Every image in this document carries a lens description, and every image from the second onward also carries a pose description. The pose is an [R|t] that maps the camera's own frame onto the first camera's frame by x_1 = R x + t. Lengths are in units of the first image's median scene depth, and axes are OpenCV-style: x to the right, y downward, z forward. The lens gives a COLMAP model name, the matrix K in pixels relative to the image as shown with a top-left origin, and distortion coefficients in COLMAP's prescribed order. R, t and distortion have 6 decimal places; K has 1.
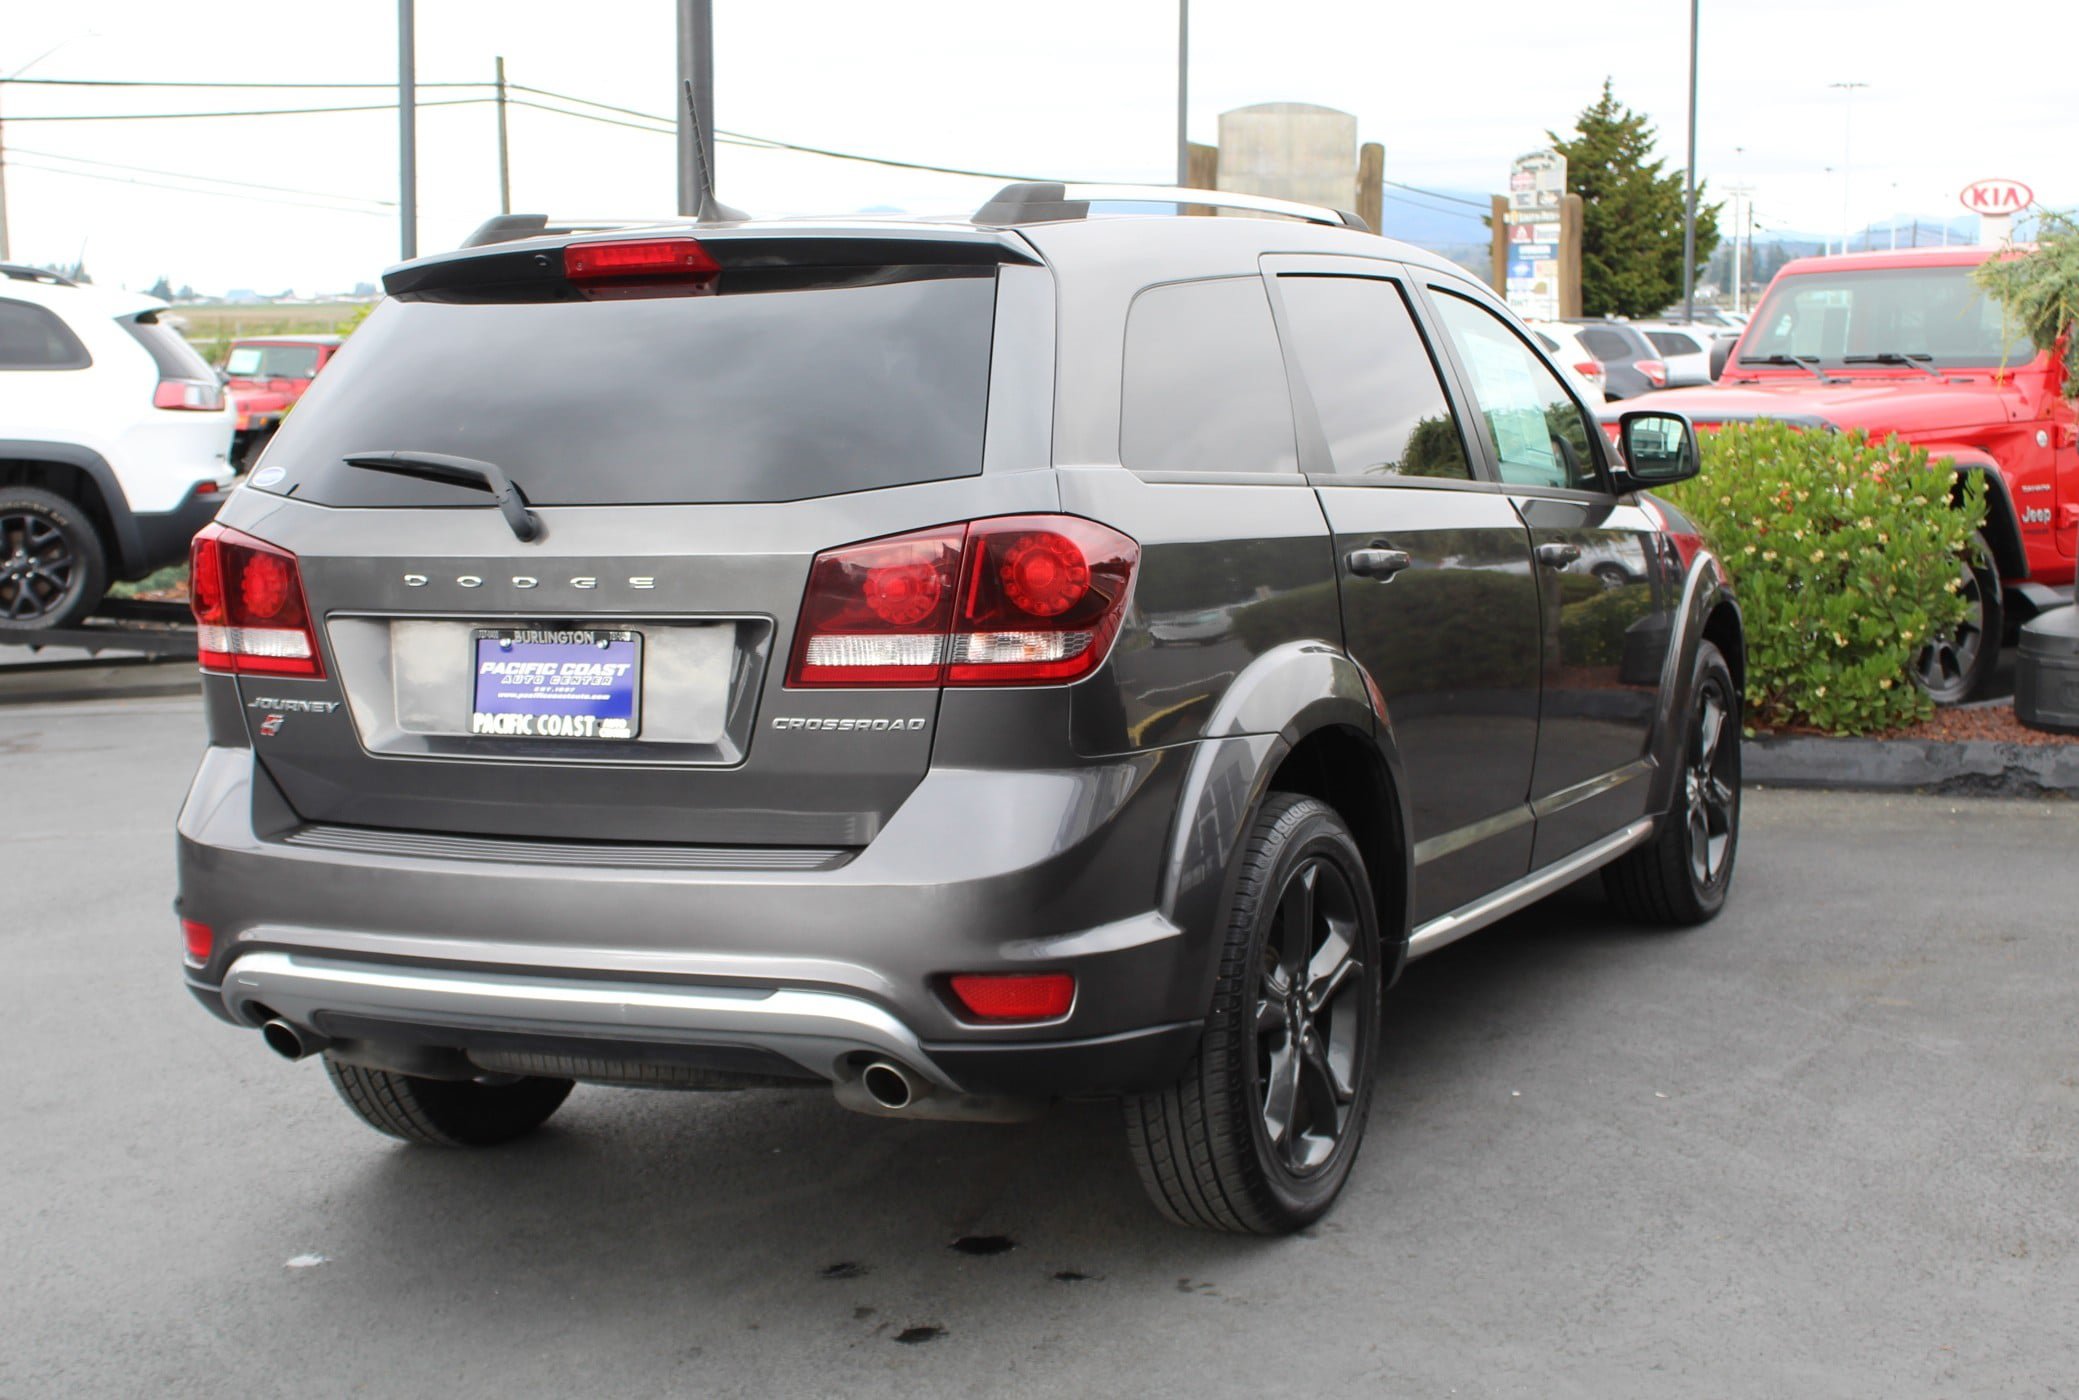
lens RADIAL K [[3069.8, 0, 896.9], [0, 3069.8, 649.8], [0, 0, 1]] dist [-0.084196, 0.111651]
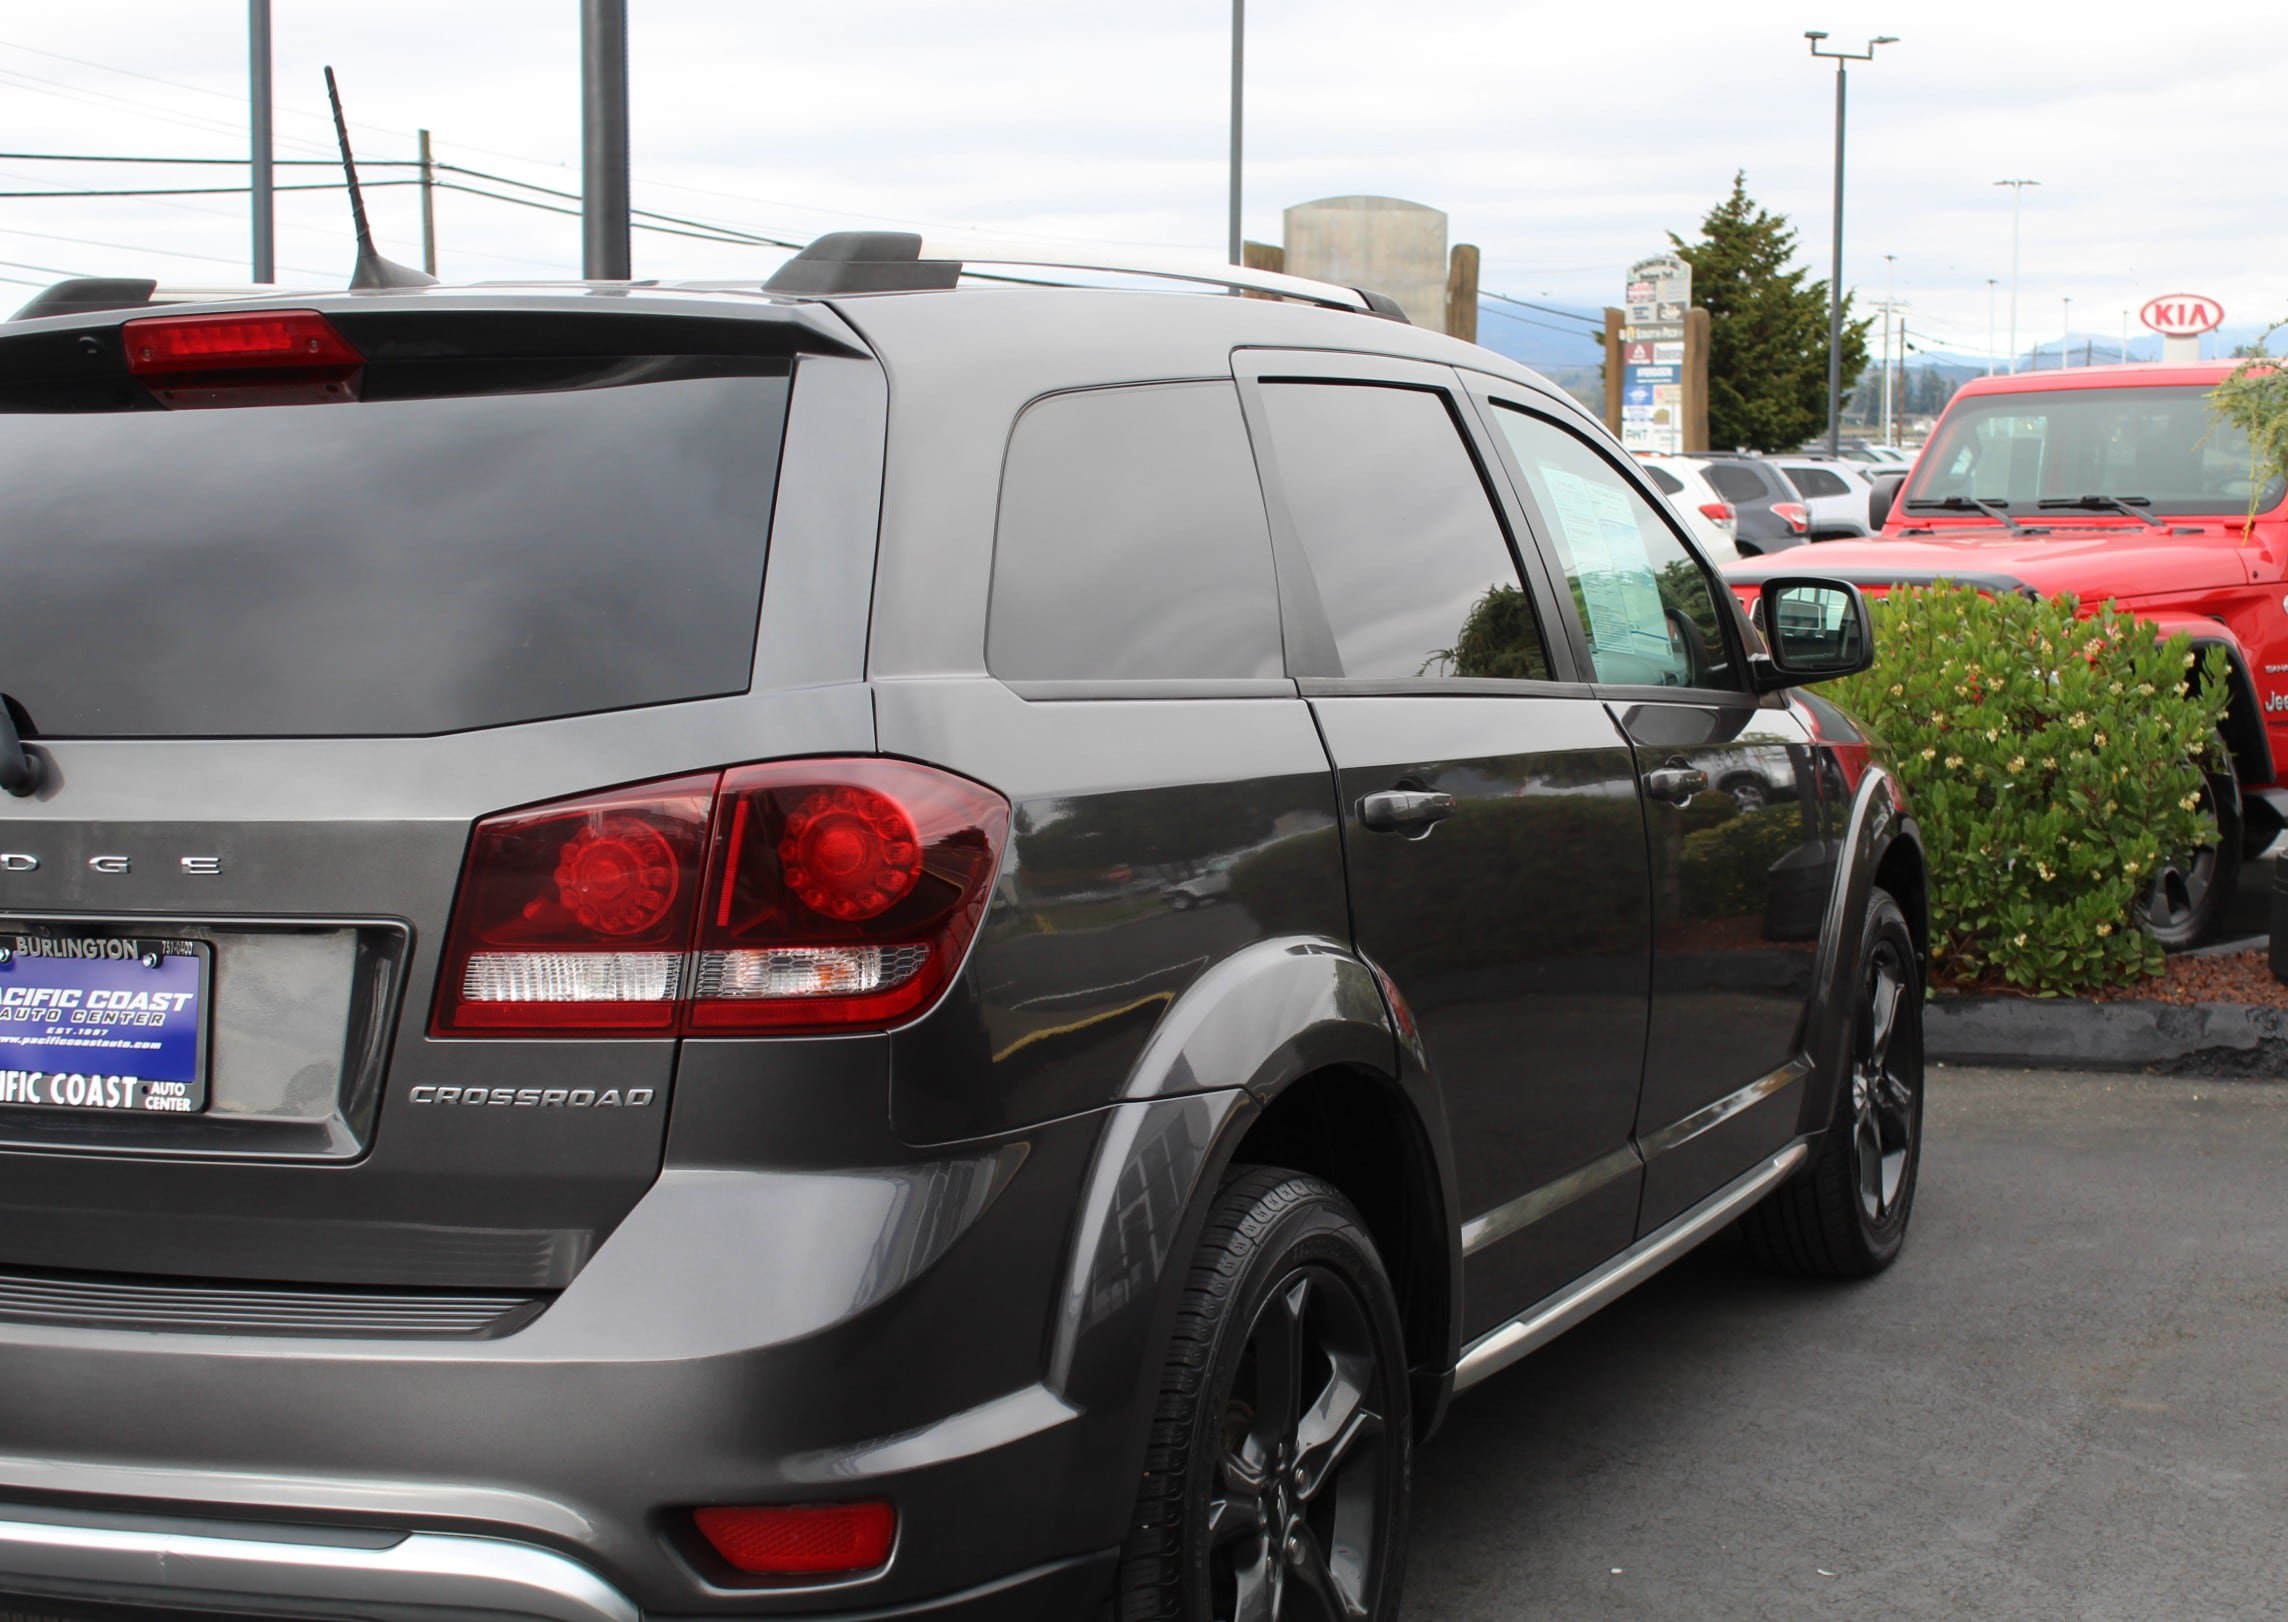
lens RADIAL K [[3615.5, 0, 1144.0], [0, 3615.5, 811.0], [0, 0, 1]] dist [-0.027782, 0.002261]
pose [[0.997876, -0.000060, 0.065139, 0.028698], [0.000573, 0.999969, -0.007844, -0.013104], [-0.065136, 0.007865, 0.997845, 0.127963]]
